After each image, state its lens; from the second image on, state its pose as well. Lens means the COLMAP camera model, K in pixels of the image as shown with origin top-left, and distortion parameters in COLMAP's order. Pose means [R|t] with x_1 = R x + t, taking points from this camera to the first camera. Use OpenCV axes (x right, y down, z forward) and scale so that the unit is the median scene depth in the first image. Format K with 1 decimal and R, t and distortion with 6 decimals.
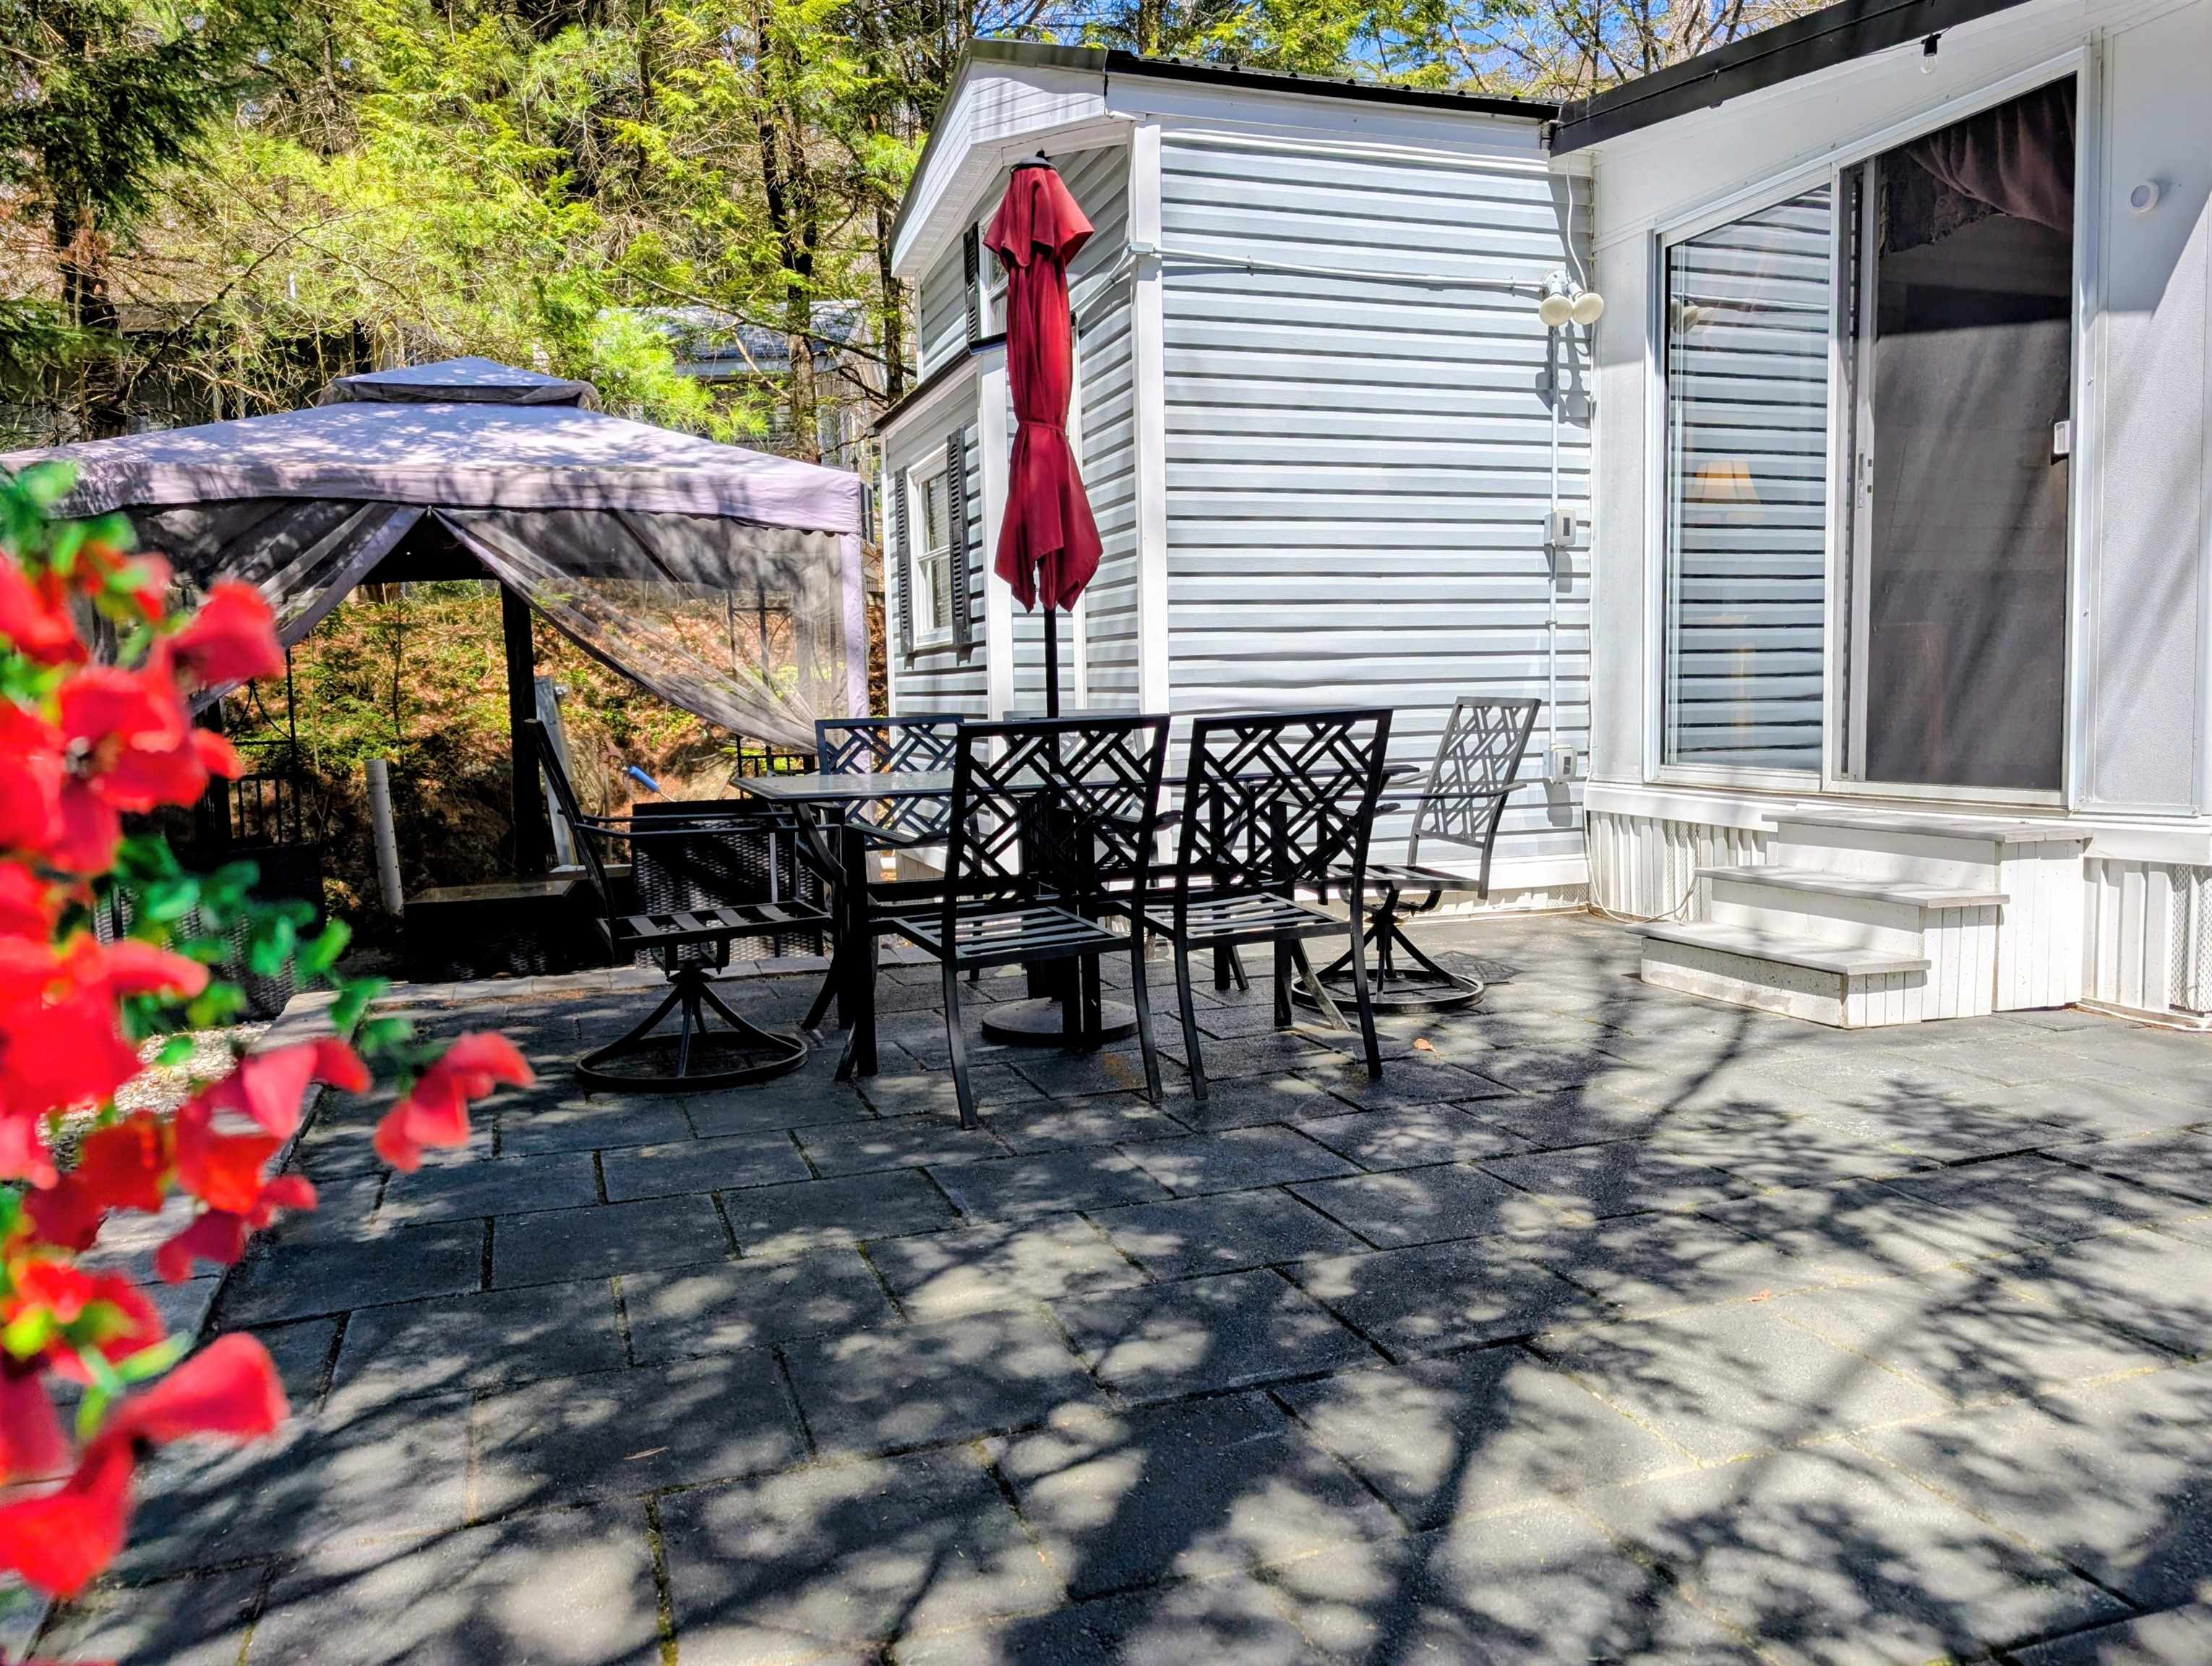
lens RADIAL K [[1585.5, 0, 1109.0], [0, 1585.5, 823.7], [0, 0, 1]] dist [0.032603, -0.017012]
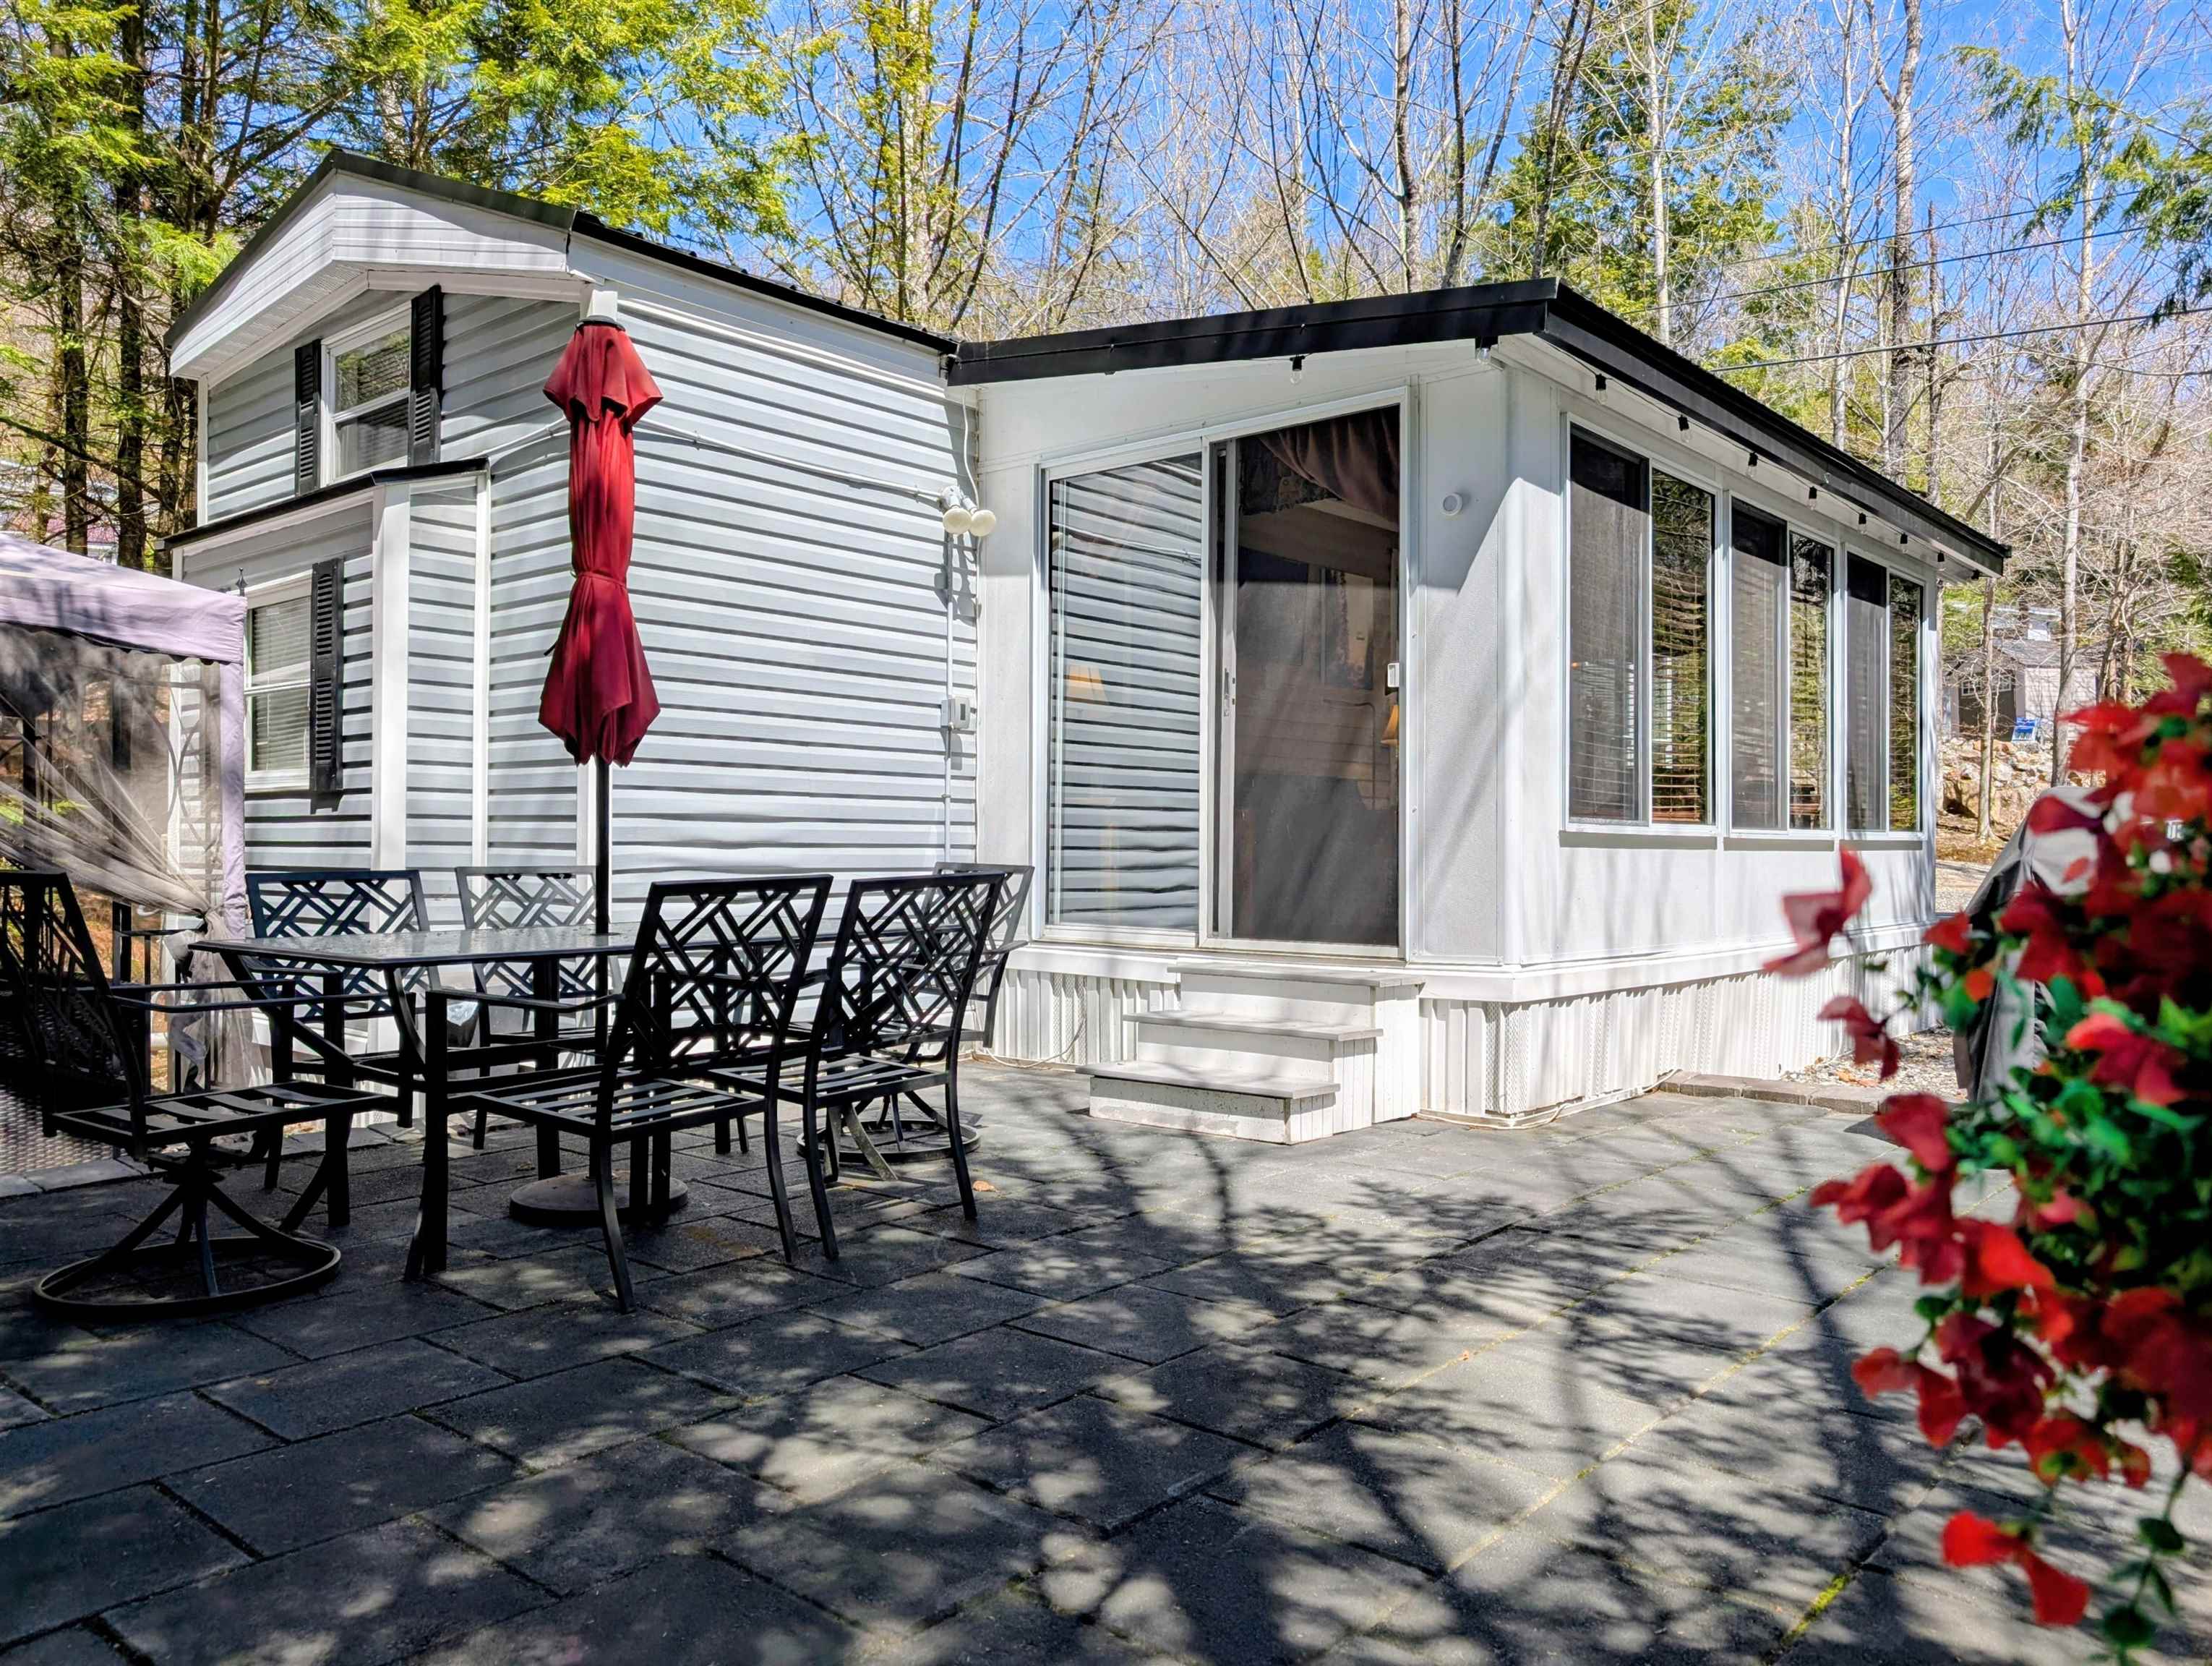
lens RADIAL K [[1585.5, 0, 1019.9], [0, 1585.5, 844.8], [0, 0, 1]] dist [0.032603, -0.017012]
pose [[0.872505, 0.026343, 0.487894, -0.305653], [0.018712, 0.996011, -0.087241, 0.003907], [-0.488247, 0.085248, 0.868532, 0.041276]]
